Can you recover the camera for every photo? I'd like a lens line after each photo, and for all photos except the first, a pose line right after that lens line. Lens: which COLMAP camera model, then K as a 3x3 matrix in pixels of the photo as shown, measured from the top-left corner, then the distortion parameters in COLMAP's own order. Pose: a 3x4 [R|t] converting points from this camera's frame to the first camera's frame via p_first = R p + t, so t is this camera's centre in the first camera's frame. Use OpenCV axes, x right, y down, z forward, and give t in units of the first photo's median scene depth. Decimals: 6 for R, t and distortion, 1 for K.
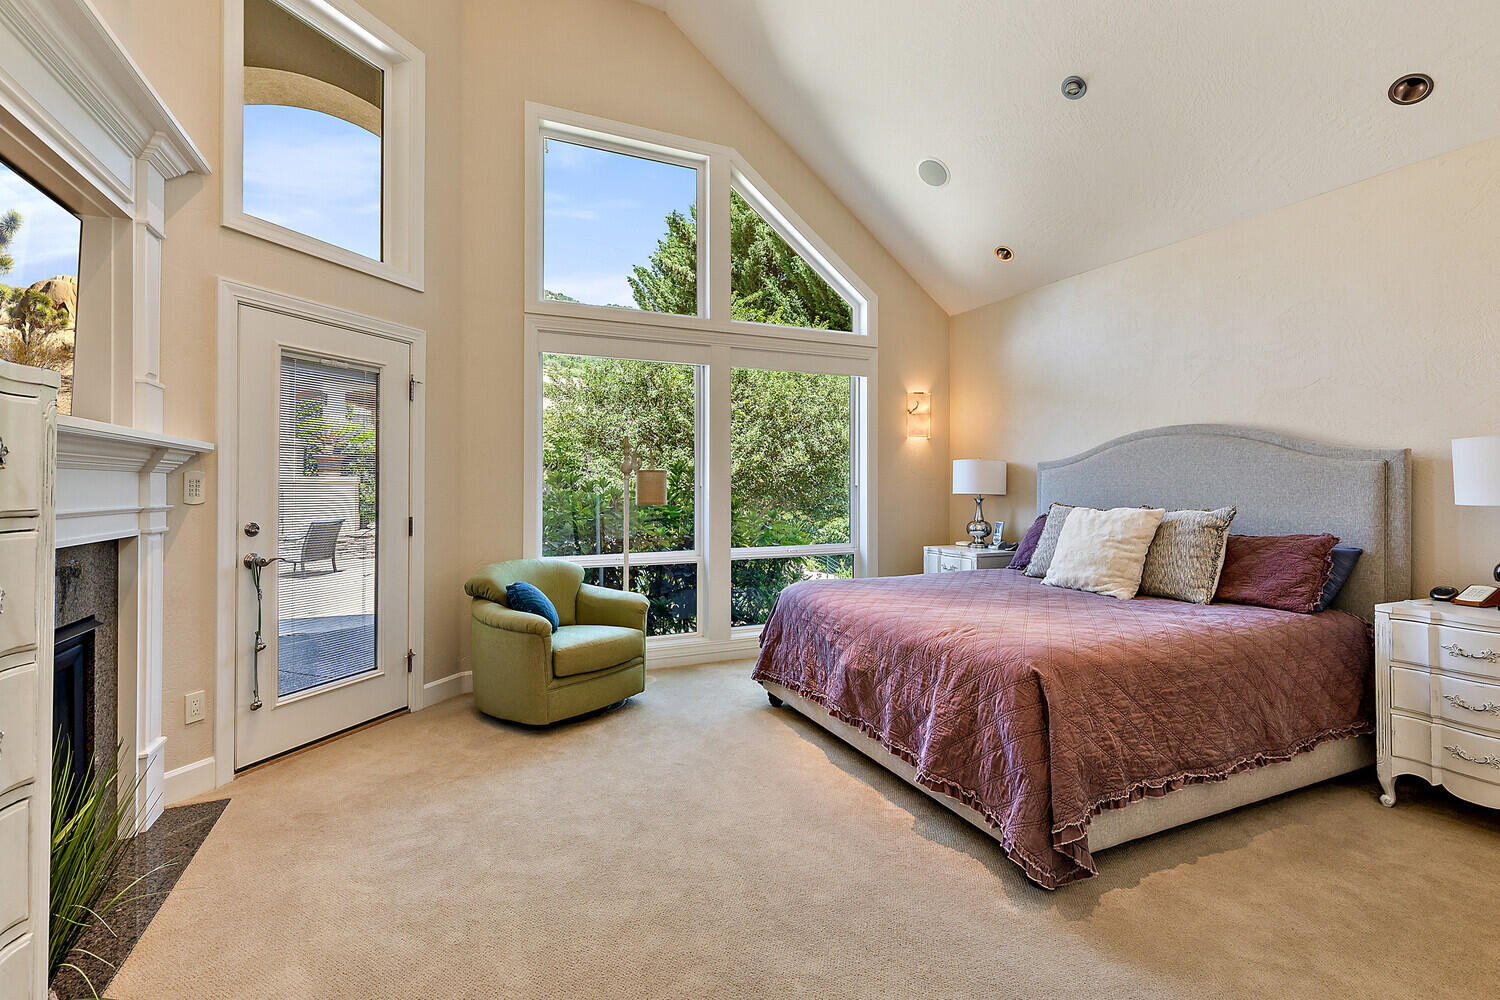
lens RADIAL K [[683.1, 0, 748.8], [0, 683.1, 484.8], [0, 0, 1]] dist [0.000806, 0.000187]
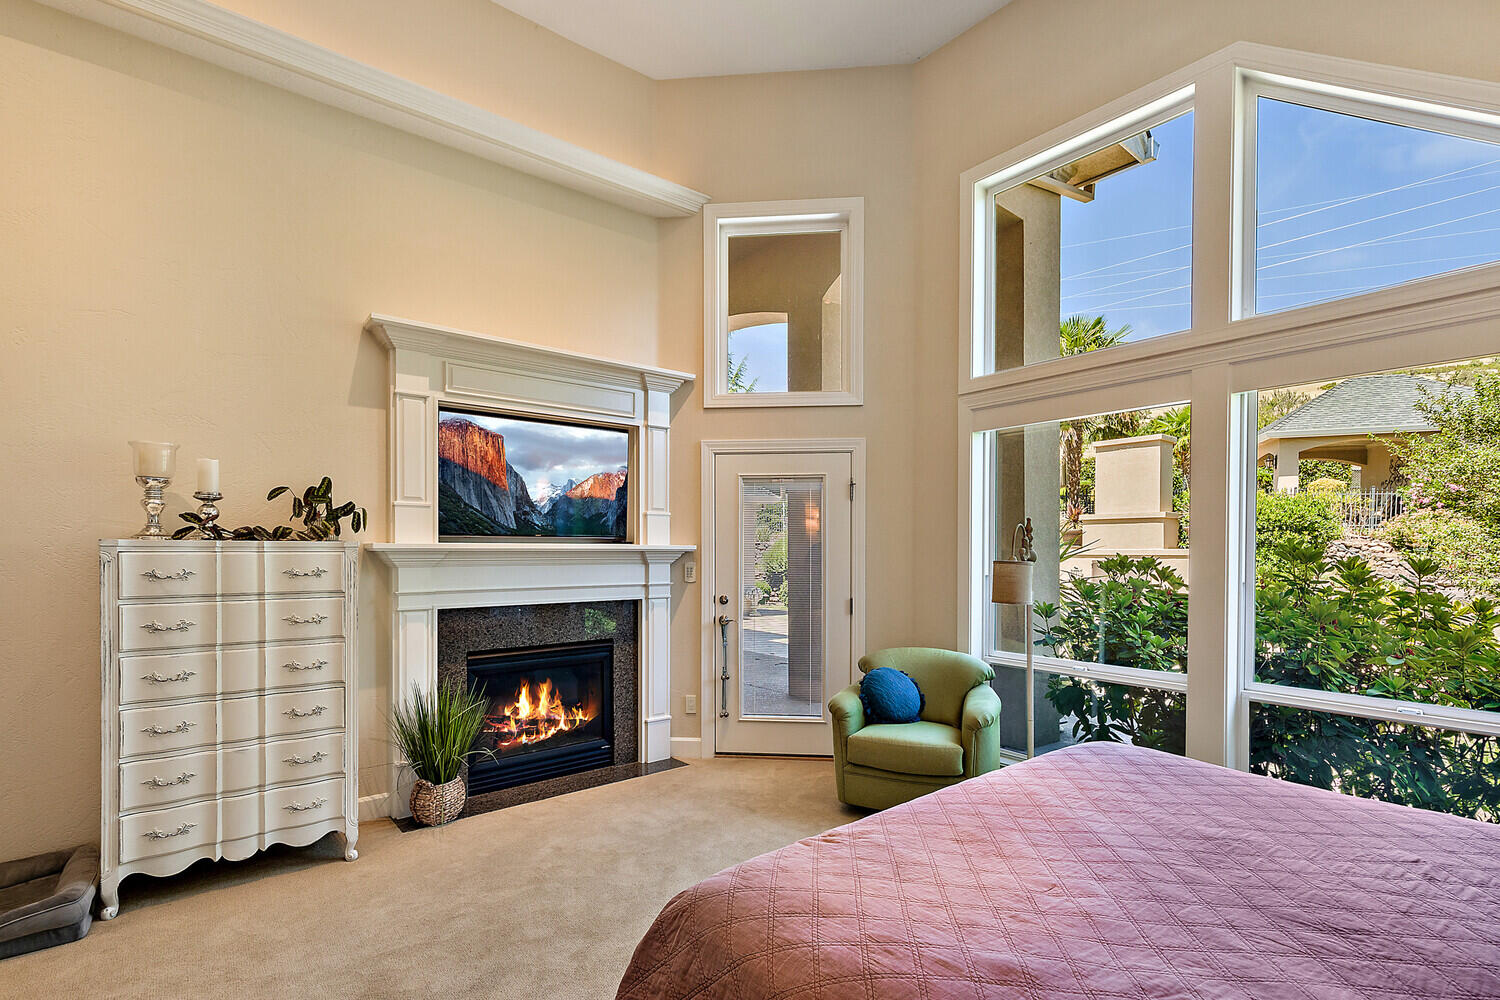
lens RADIAL K [[683.1, 0, 732.0], [0, 683.1, 556.5], [0, 0, 1]] dist [0.000806, 0.000187]
pose [[0.251485, 0.013785, -0.967763, 0.763761], [-0.001161, 0.999902, 0.013941, -0.053159], [0.967860, -0.002383, 0.251477, 0.638444]]
